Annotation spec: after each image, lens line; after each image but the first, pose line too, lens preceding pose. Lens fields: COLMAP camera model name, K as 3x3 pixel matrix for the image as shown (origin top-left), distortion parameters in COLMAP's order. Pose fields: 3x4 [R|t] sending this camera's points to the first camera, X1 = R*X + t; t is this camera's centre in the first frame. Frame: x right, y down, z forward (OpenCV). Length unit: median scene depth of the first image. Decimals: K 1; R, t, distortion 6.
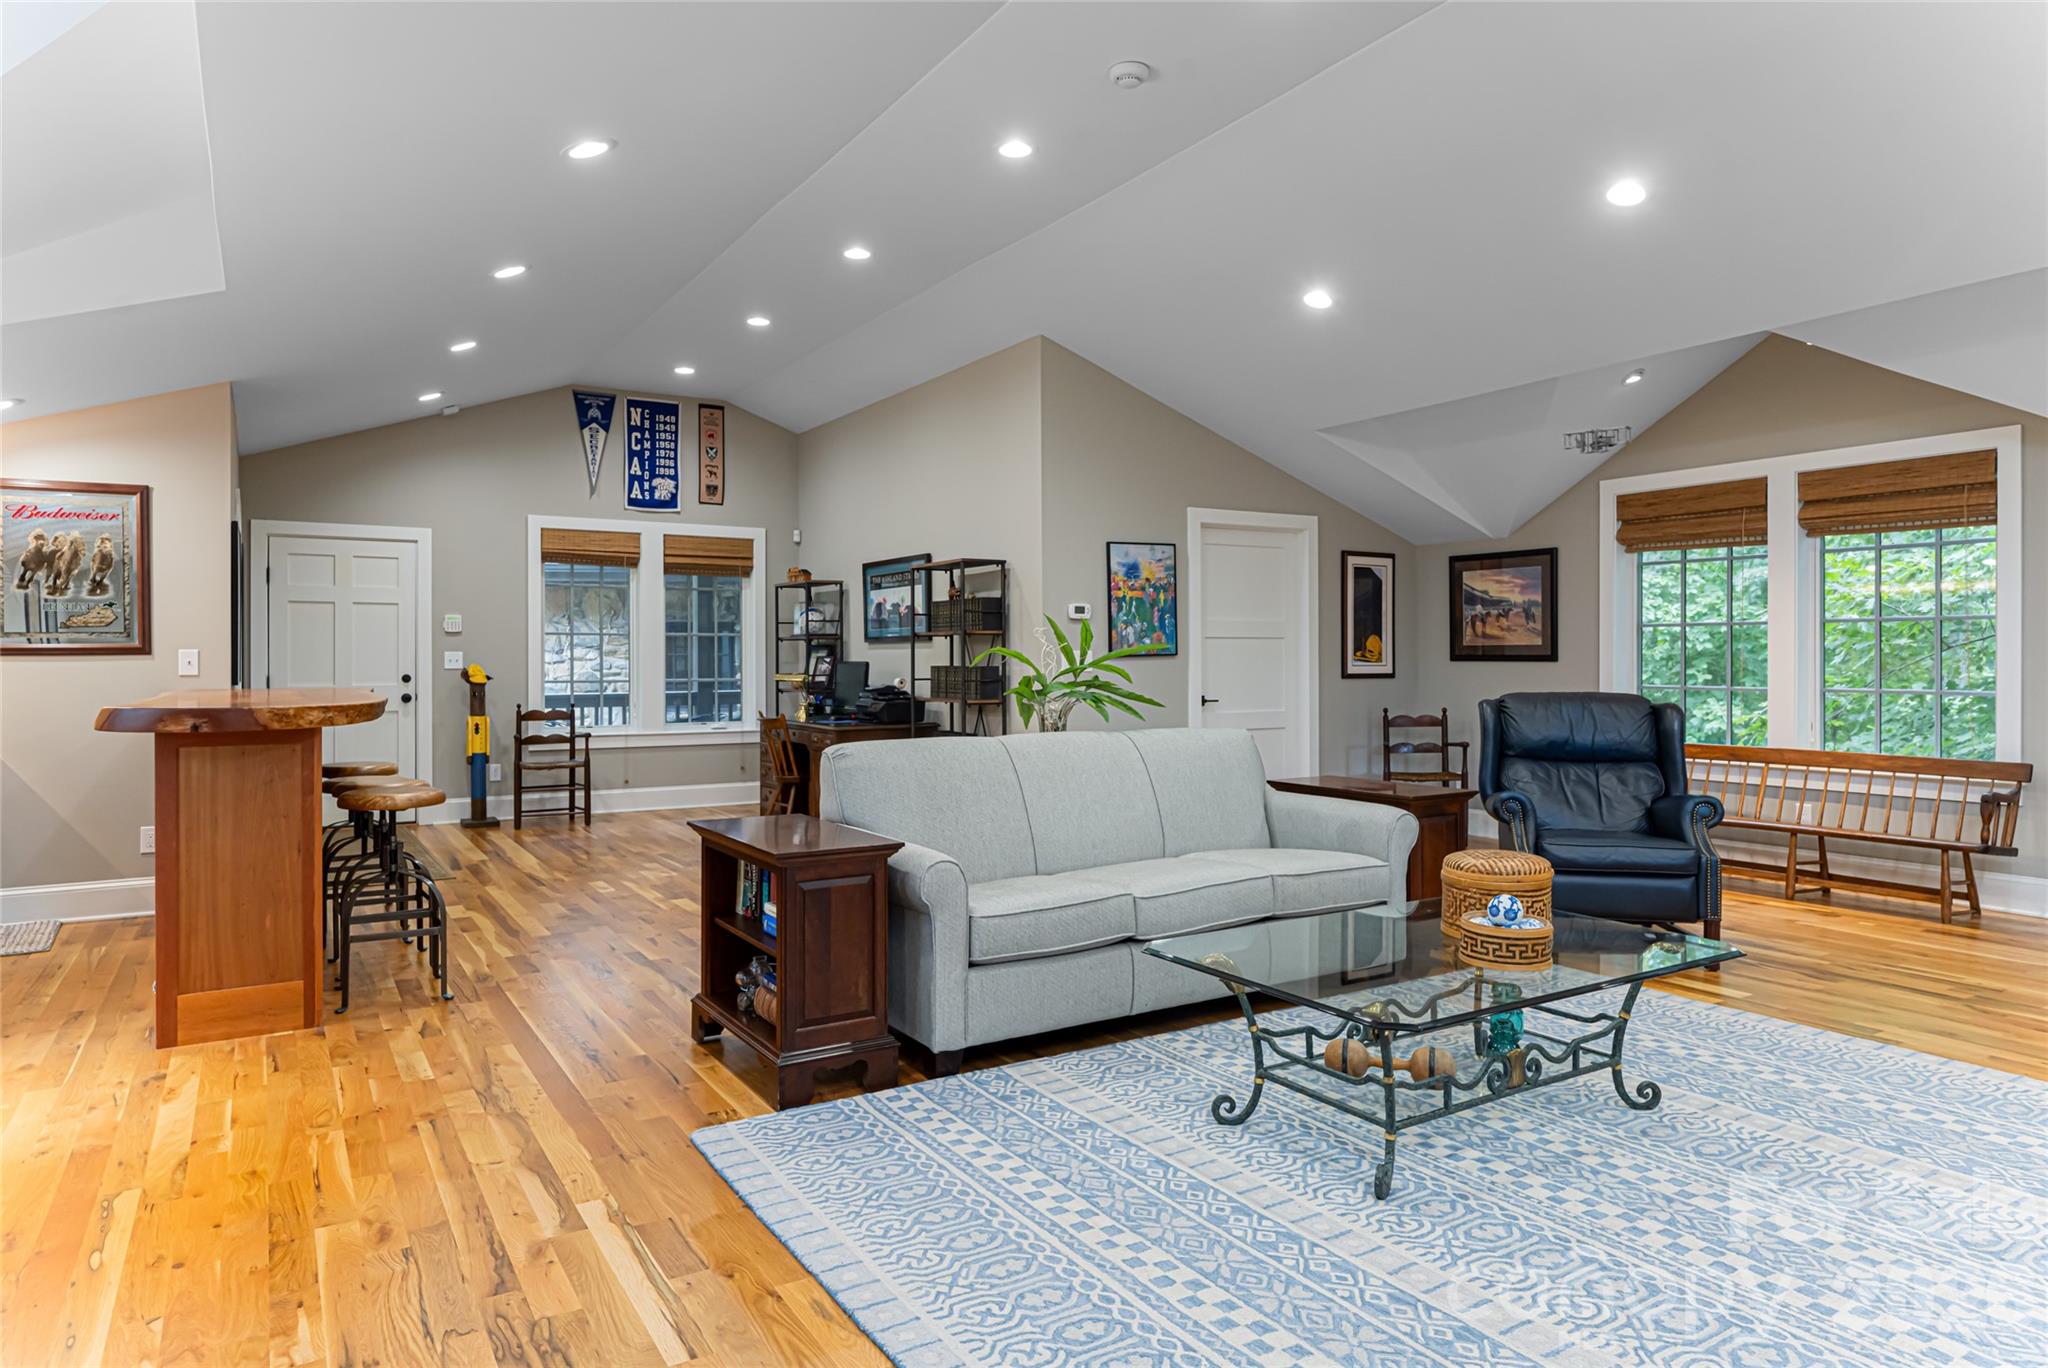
lens RADIAL K [[1241.2, 0, 1019.0], [0, 1241.2, 670.3], [0, 0, 1]] dist [-0.003468, -0.000047]
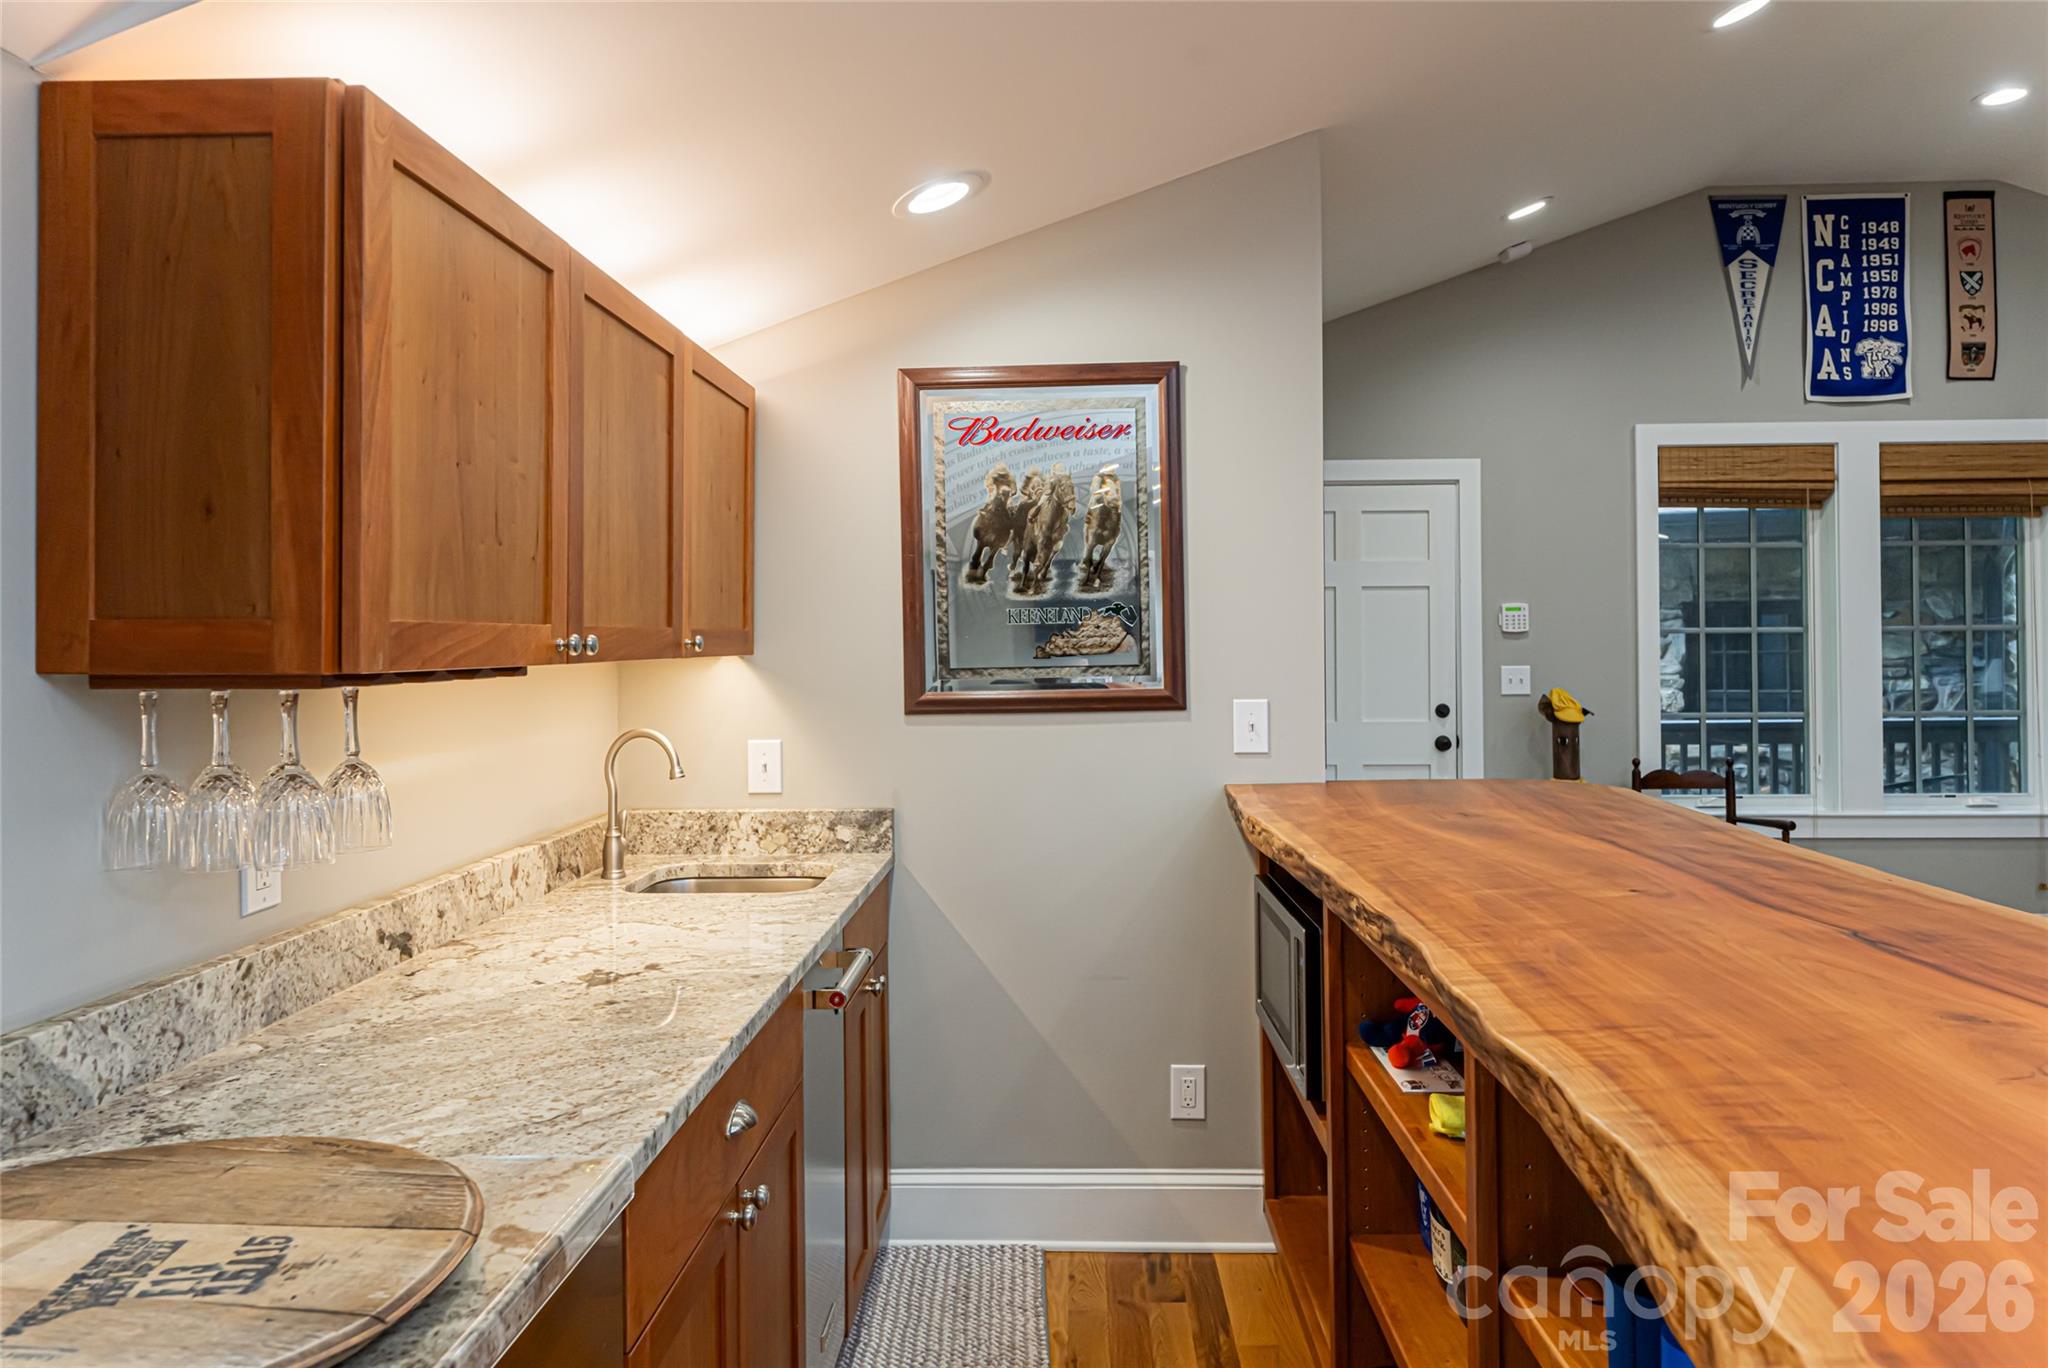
lens RADIAL K [[1288.8, 0, 1026.8], [0, 1288.8, 682.1], [0, 0, 1]] dist [-0.010038, -0.002584]
pose [[0.836005, 0.011890, -0.548593, -0.295336], [0.003945, 0.999609, 0.027676, -0.023485], [0.548708, -0.025302, 0.835631, 0.337949]]
